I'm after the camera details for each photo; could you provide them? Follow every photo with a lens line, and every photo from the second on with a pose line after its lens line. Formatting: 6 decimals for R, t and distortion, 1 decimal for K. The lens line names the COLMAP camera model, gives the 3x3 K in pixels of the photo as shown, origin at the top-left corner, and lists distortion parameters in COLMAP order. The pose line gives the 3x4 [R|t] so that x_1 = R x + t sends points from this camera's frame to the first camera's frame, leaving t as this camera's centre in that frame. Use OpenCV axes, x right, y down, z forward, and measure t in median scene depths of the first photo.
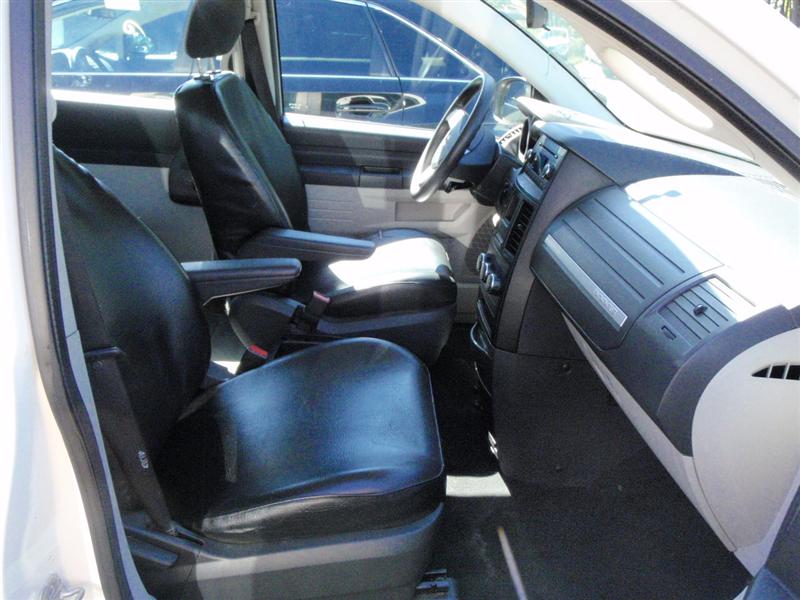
lens RADIAL K [[690.6, 0, 400.0], [0, 690.6, 300.0], [0, 0, 1]] dist [-0.127233, 0.207213]
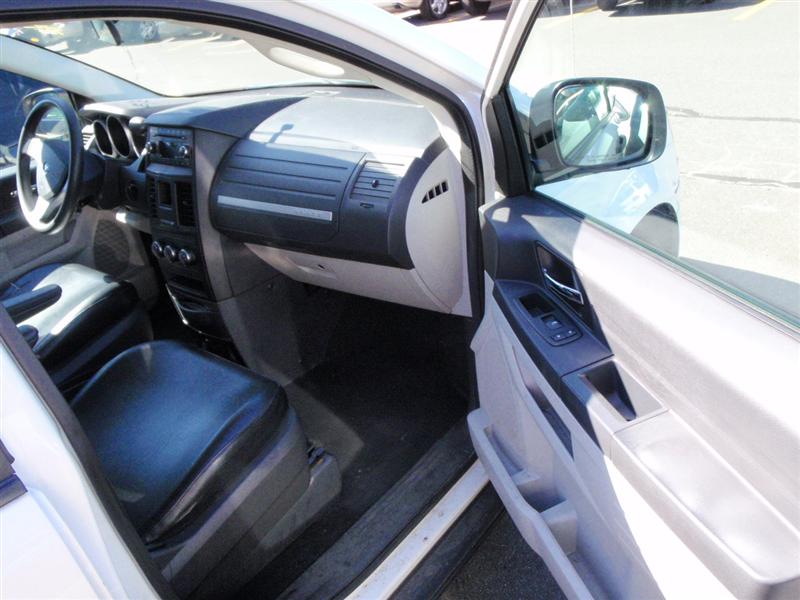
lens RADIAL K [[690.6, 0, 400.0], [0, 690.6, 300.0], [0, 0, 1]] dist [-0.127233, 0.207213]
pose [[0.655698, -0.511509, 0.555354, -0.482656], [0.472124, 0.851777, 0.227100, -0.080172], [-0.589202, 0.113287, 0.800004, -0.242296]]
